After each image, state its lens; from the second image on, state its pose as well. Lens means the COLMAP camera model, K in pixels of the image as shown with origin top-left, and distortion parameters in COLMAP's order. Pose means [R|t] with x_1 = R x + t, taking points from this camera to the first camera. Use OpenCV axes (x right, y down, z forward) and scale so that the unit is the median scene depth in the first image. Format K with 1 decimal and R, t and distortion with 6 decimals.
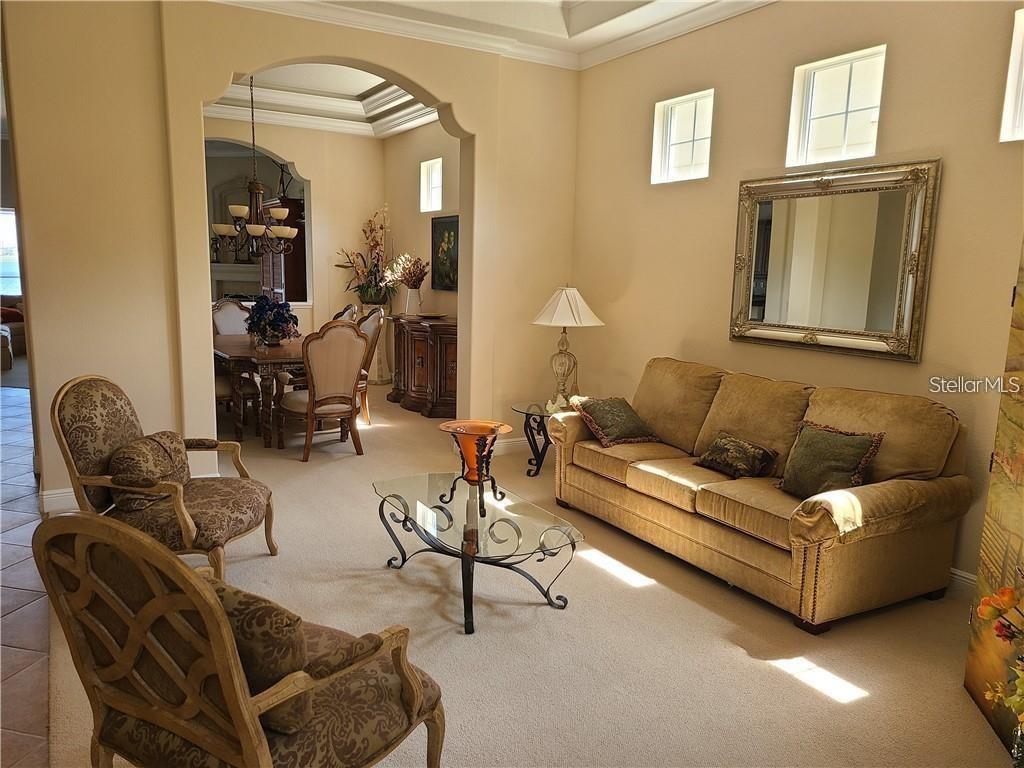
lens RADIAL K [[777.6, 0, 504.7], [0, 777.6, 394.9], [0, 0, 1]] dist [0.057396, -0.014278]
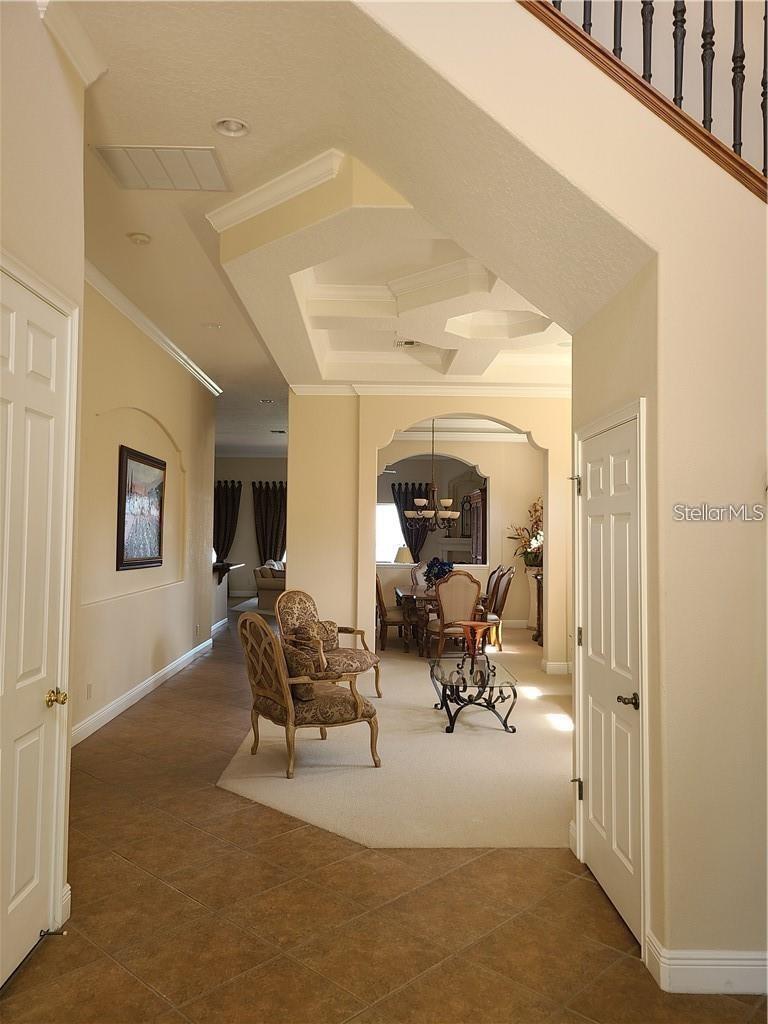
lens RADIAL K [[777.6, 0, 391.7], [0, 777.6, 507.3], [0, 0, 1]] dist [0.057396, -0.014278]
pose [[0.882491, -0.028180, -0.469484, 0.580157], [-0.069384, 0.979482, -0.189213, 0.119415], [0.465183, 0.199554, 0.862429, -0.598129]]
